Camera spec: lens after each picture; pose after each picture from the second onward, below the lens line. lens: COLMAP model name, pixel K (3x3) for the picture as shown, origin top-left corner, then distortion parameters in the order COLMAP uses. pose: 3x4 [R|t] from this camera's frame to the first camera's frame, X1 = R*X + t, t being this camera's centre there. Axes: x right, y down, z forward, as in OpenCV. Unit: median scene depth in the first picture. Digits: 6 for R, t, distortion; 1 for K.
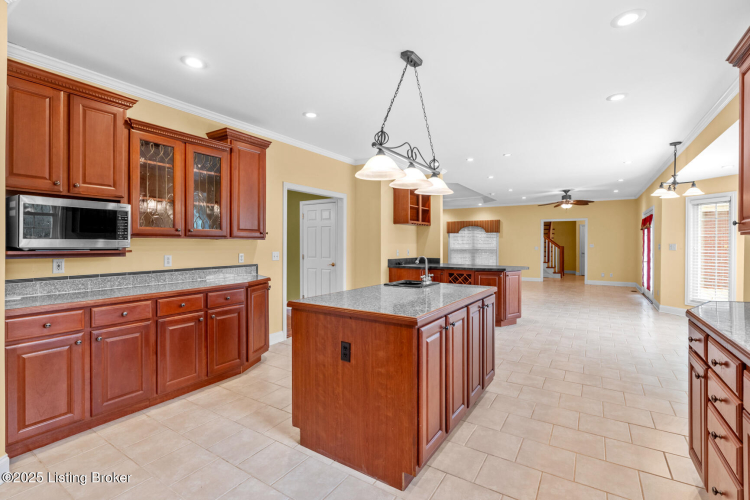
lens RADIAL K [[339.3, 0, 374.2], [0, 339.3, 244.3], [0, 0, 1]] dist [-0.003965, 0.000315]
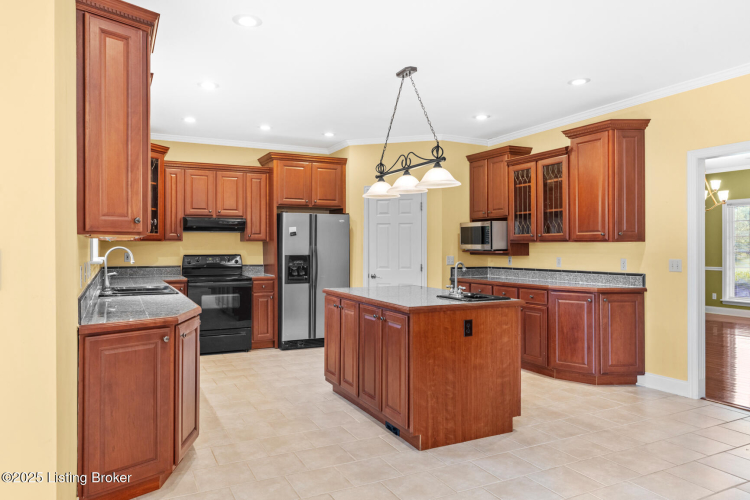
lens RADIAL K [[515.0, 0, 377.1], [0, 515.0, 244.9], [0, 0, 1]] dist [-0.000336, 0.000855]
pose [[-0.502082, -0.004025, -0.864811, 1.376187], [-0.001434, 0.999992, -0.003821, -0.001759], [0.864819, -0.000678, -0.502083, 1.540493]]
